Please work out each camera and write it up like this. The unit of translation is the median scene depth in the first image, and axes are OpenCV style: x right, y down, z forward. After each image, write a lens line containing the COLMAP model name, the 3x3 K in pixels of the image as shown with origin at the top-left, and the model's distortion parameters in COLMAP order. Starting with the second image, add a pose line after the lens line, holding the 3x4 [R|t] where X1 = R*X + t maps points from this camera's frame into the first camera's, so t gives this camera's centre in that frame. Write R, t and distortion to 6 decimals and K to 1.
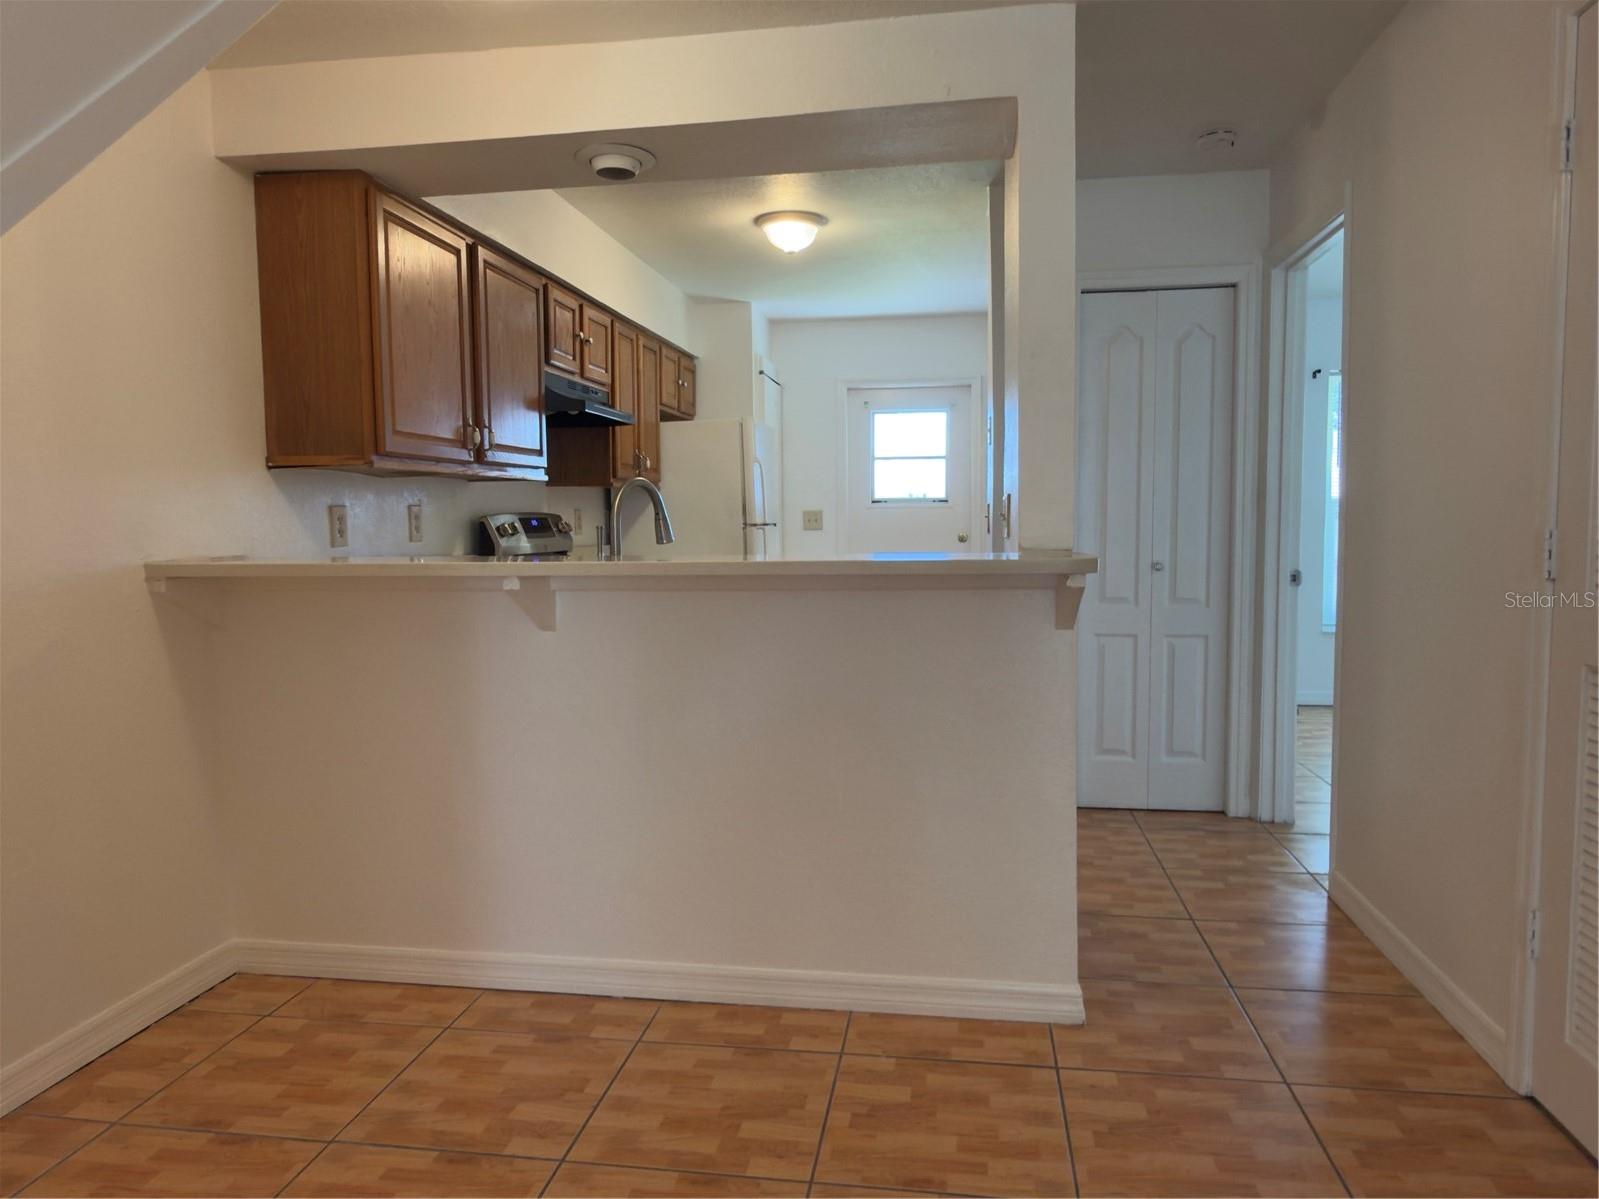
lens RADIAL K [[1057.7, 0, 799.5], [0, 1057.7, 599.5], [0, 0, 1]] dist [-0.000593, -0.000227]
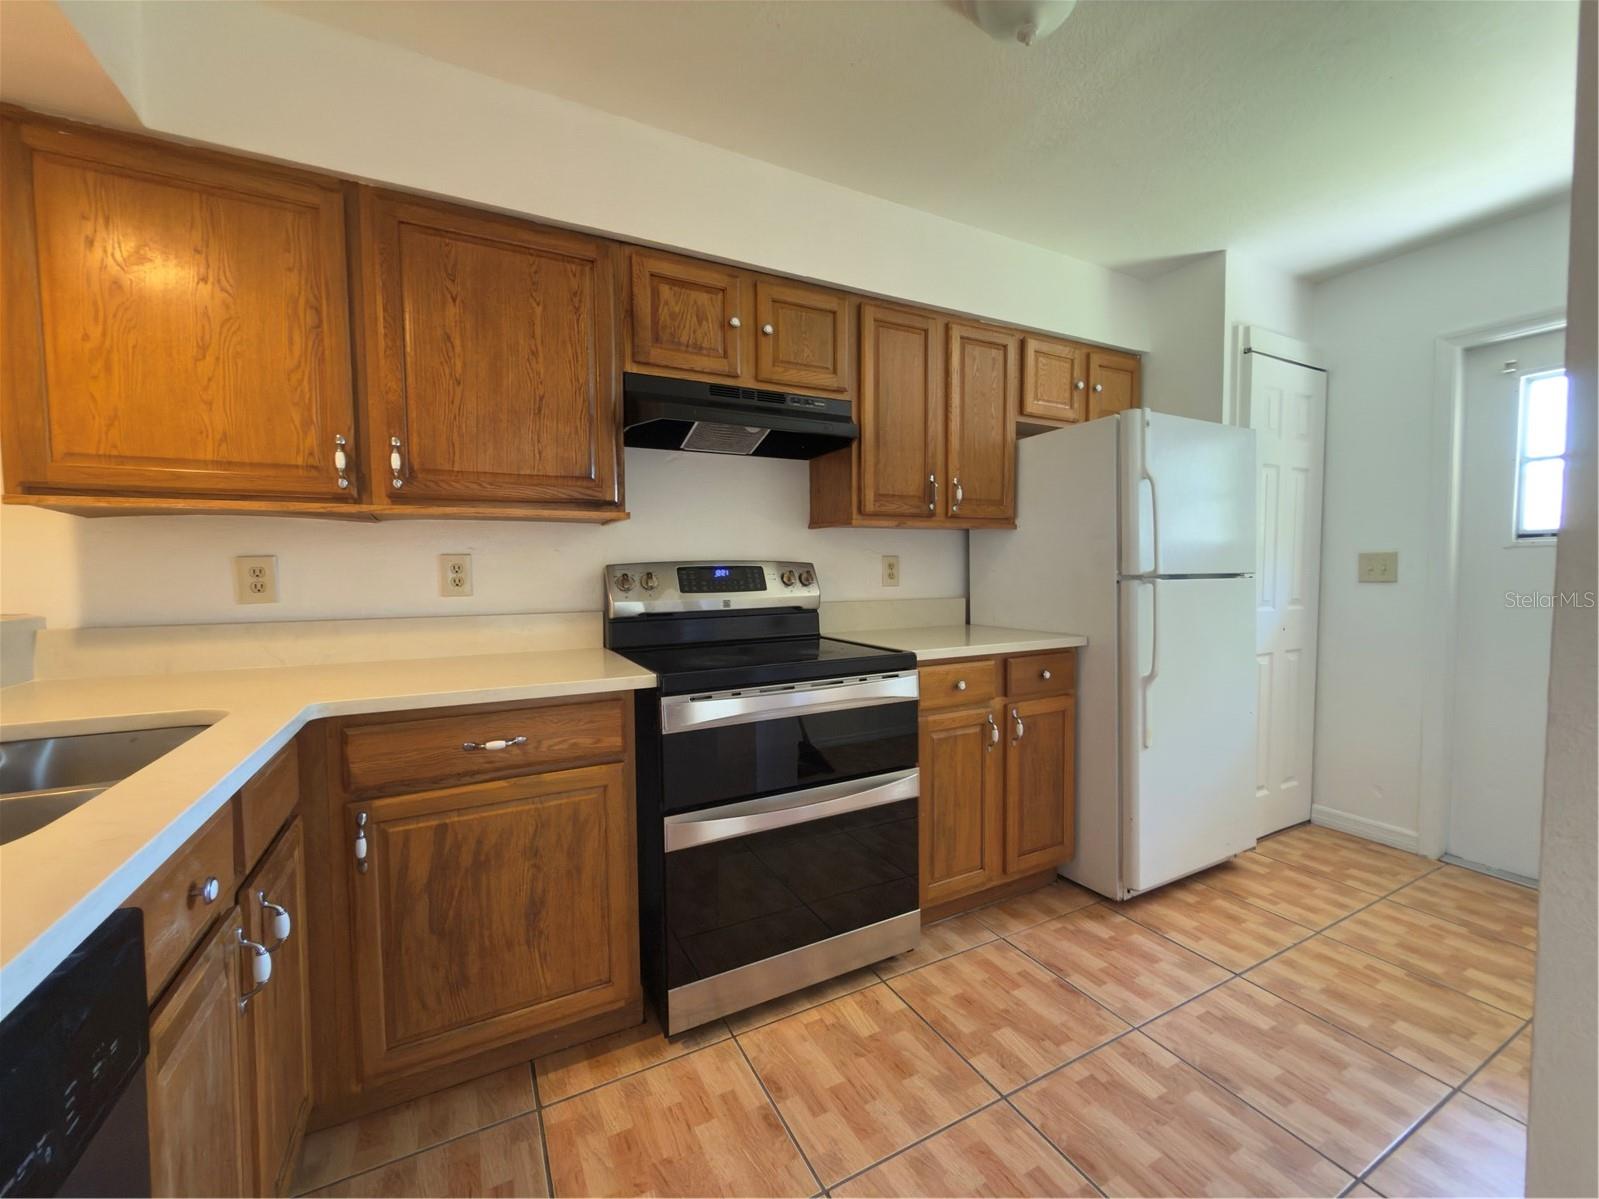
lens RADIAL K [[638.2, 0, 799.5], [0, 638.2, 599.5], [0, 0, 1]] dist [0.000268, -0.000018]
pose [[0.596957, 0.043457, -0.801095, 0.143633], [-0.059059, 0.998203, 0.010141, -0.048531], [0.800096, 0.041258, 0.598451, 0.602358]]
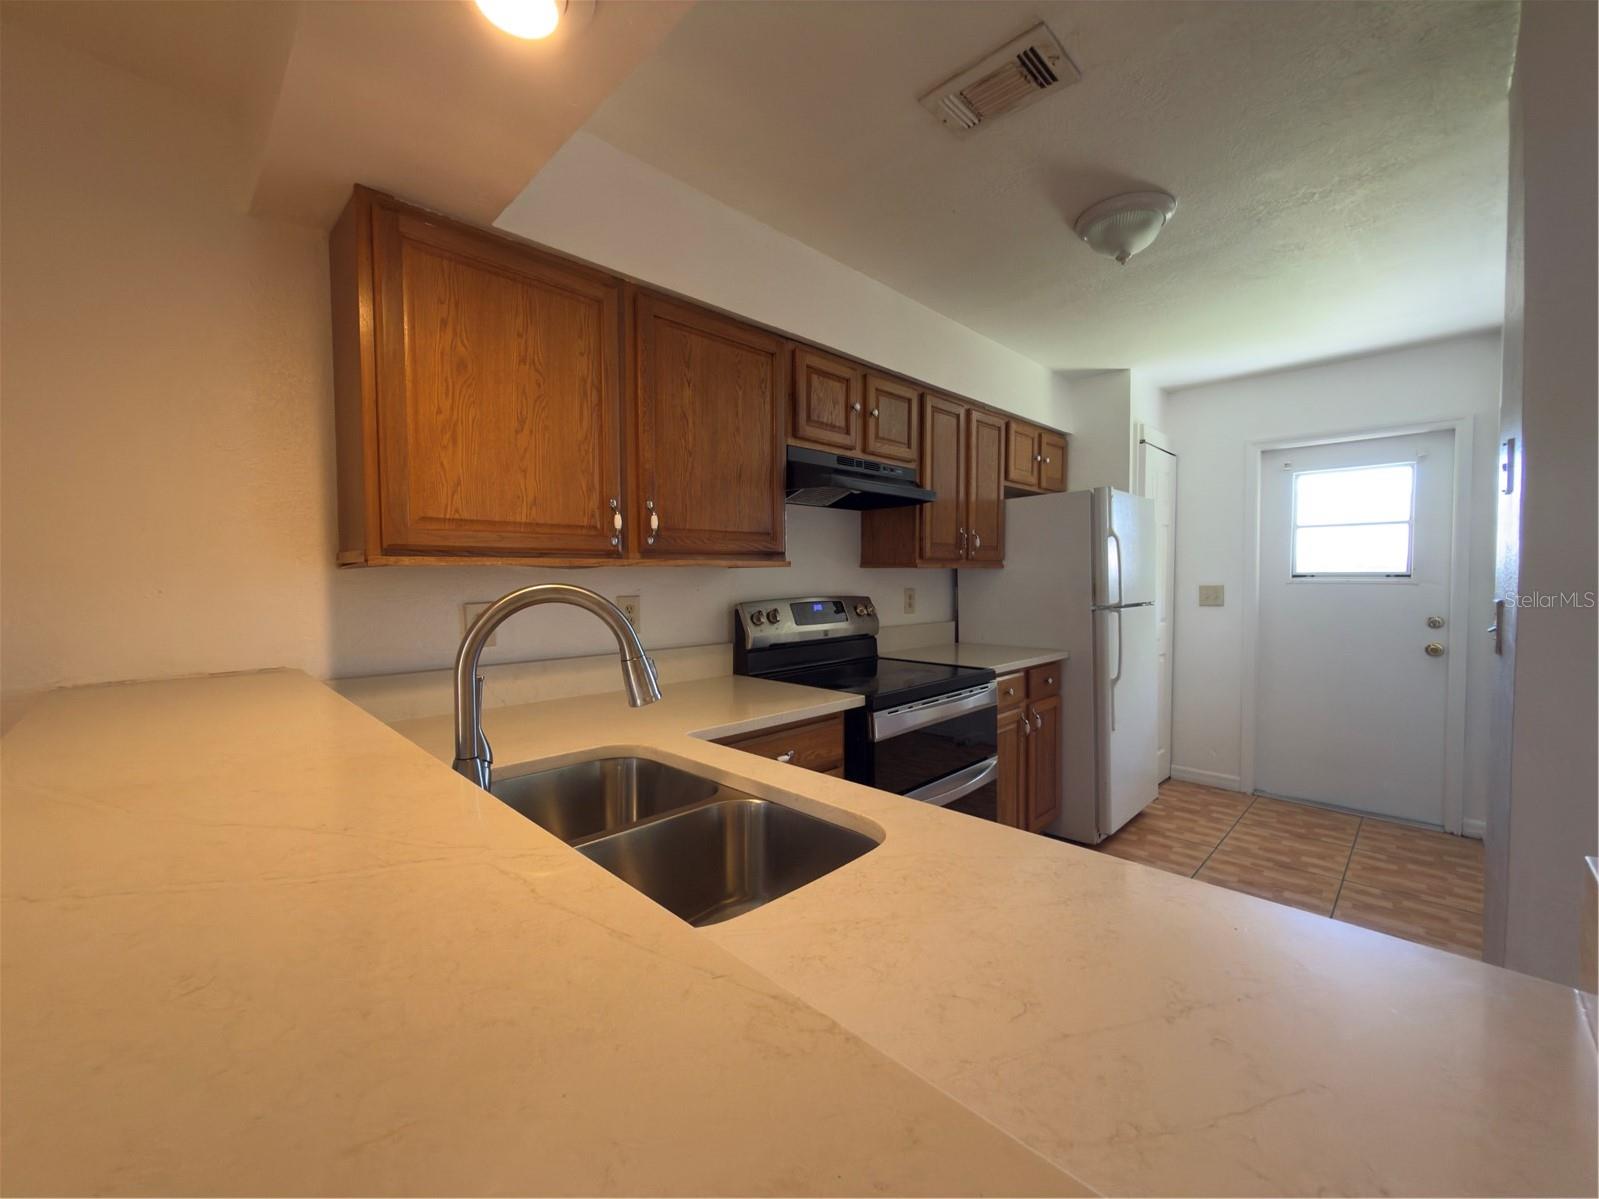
lens RADIAL K [[638.2, 0, 799.5], [0, 638.2, 599.5], [0, 0, 1]] dist [0.000268, -0.000018]
pose [[0.807628, 0.026420, -0.589100, 0.063481], [-0.047843, 0.998638, -0.020802, -0.053326], [0.587748, 0.044985, 0.807793, 0.413799]]
